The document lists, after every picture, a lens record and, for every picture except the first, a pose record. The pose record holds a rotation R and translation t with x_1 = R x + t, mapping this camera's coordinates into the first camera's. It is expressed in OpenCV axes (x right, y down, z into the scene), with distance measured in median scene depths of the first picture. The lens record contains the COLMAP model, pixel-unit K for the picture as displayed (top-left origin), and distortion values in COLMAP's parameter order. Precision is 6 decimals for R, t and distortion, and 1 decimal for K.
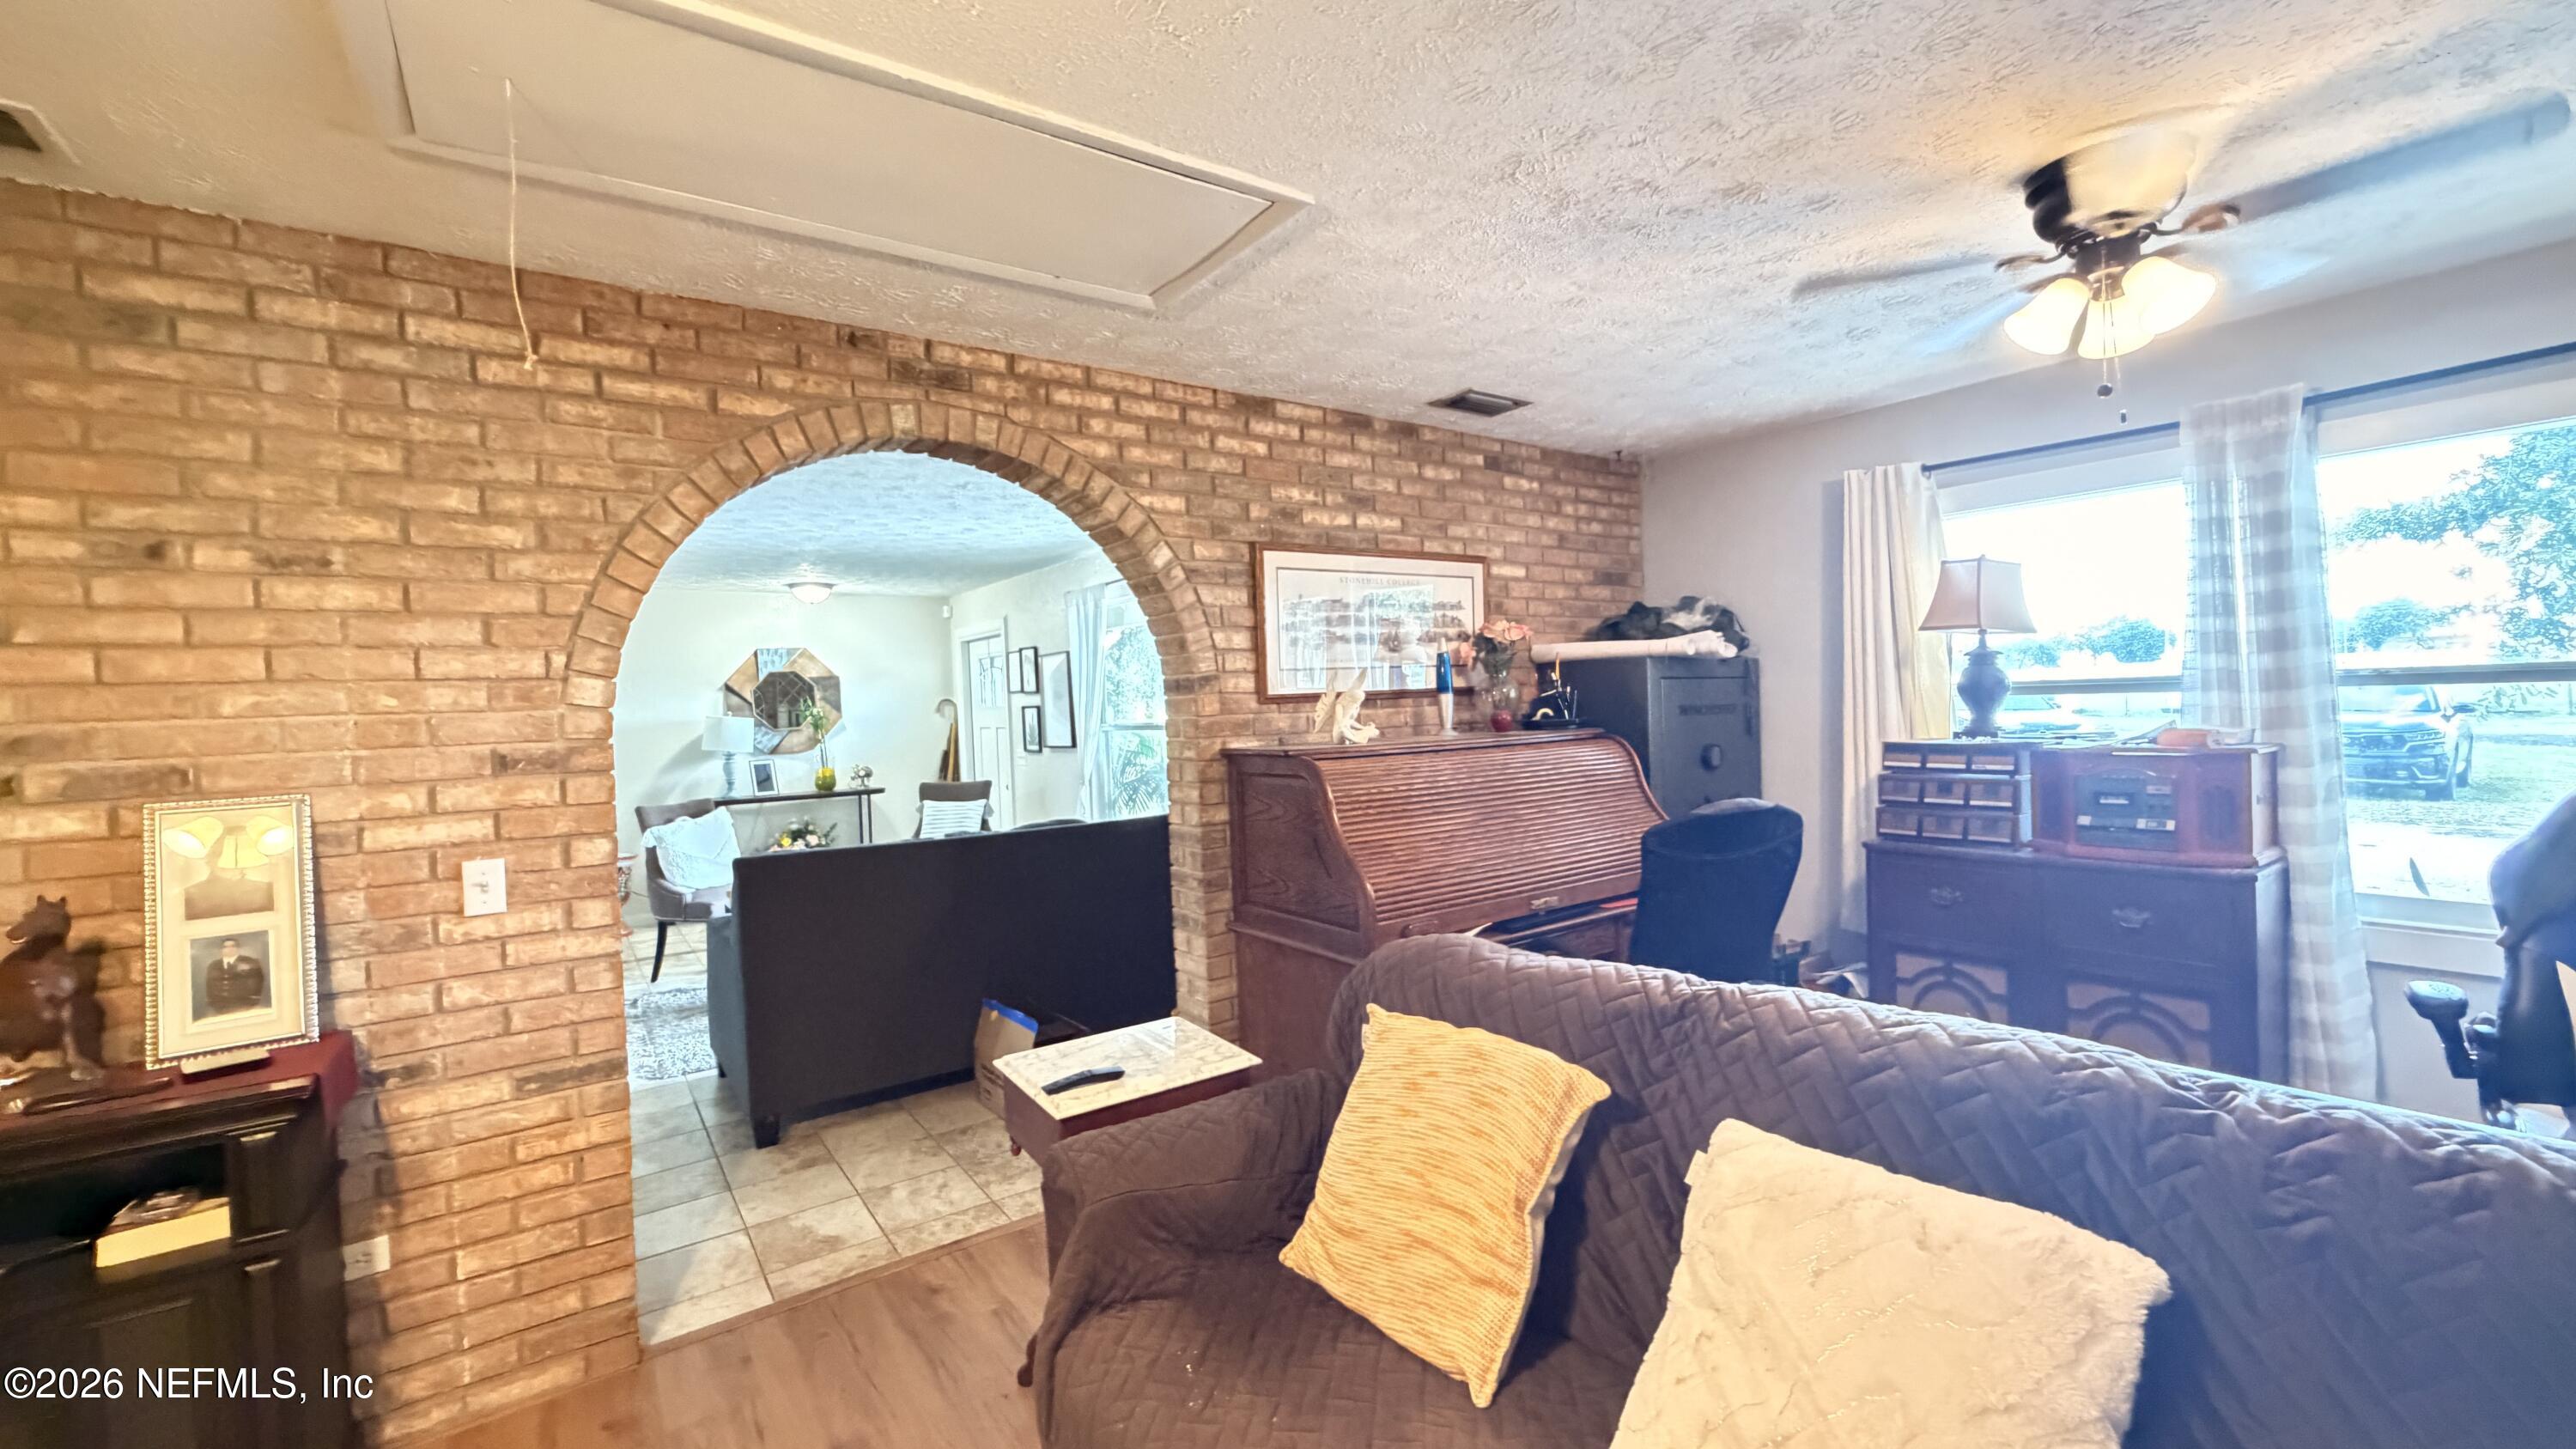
lens RADIAL K [[1037.9, 0, 1285.5], [0, 1037.9, 728.4], [0, 0, 1]] dist [-0.000618, -0.000269]
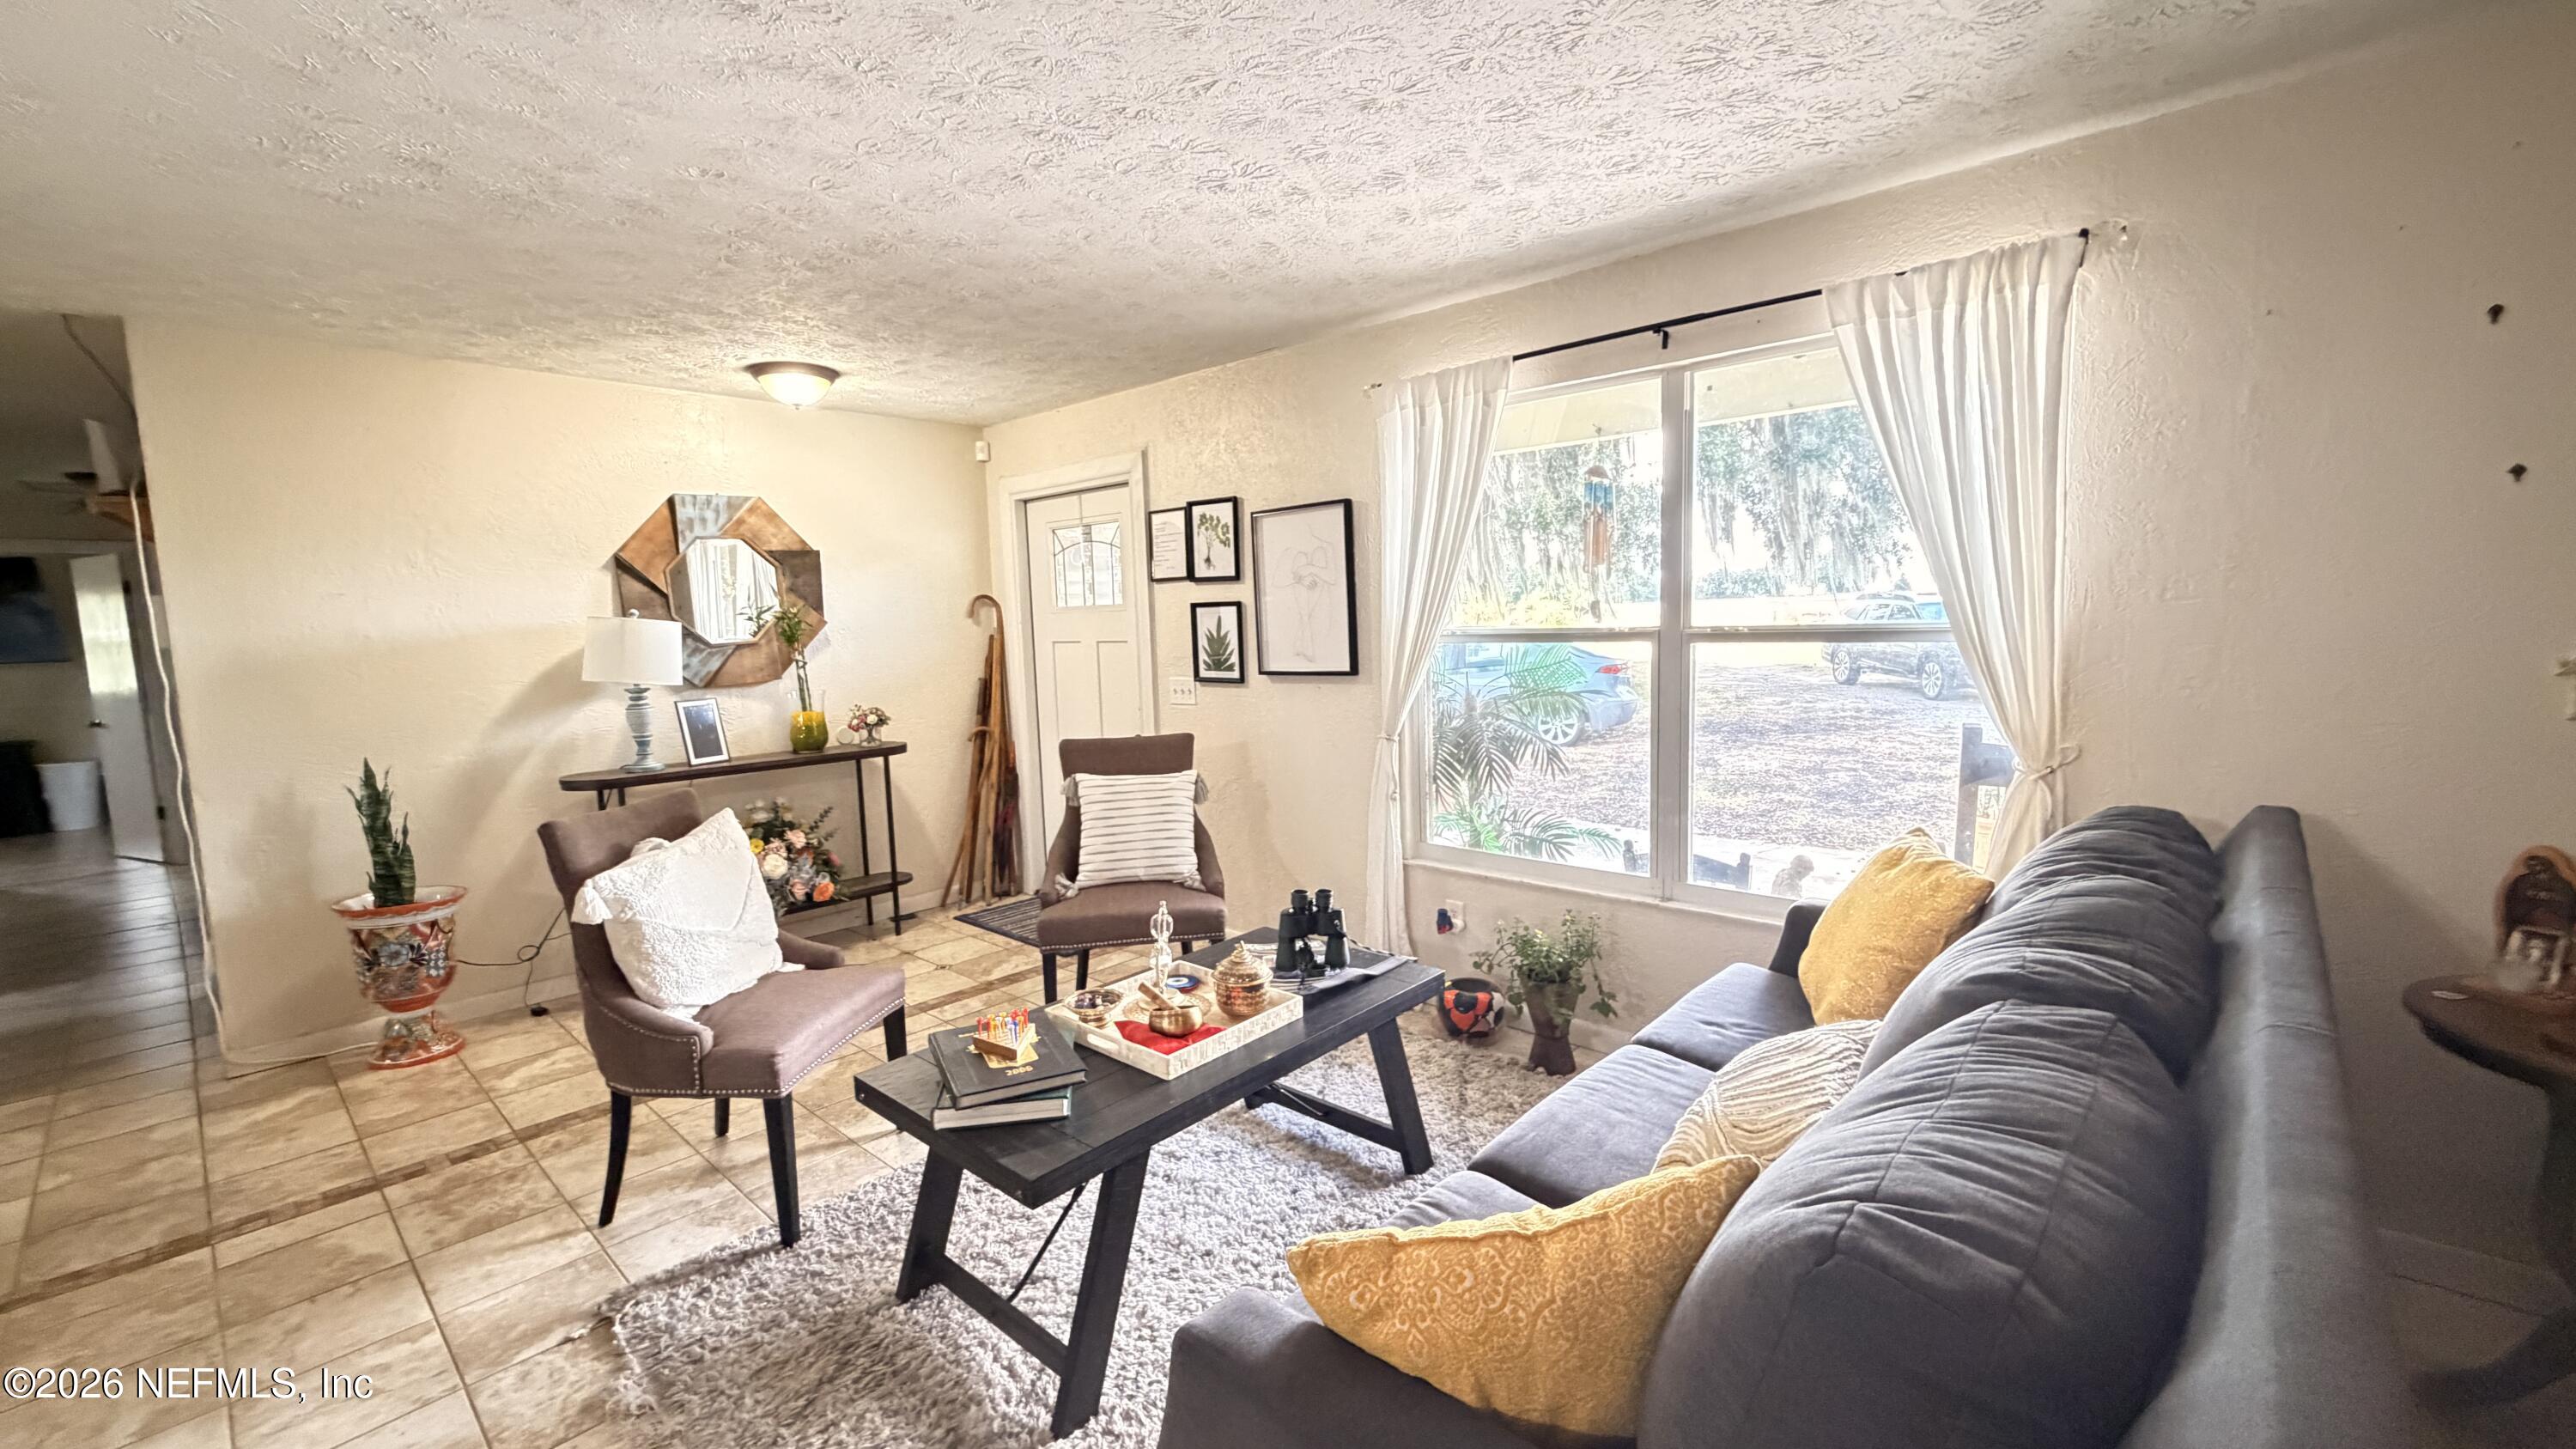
lens RADIAL K [[1037.9, 0, 1277.9], [0, 1037.9, 723.0], [0, 0, 1]] dist [-0.000618, -0.000269]
pose [[0.980458, -0.013987, 0.196233, -0.428388], [0.000301, 0.997575, 0.069598, 0.007260], [-0.196730, -0.068179, 0.978084, 0.554839]]
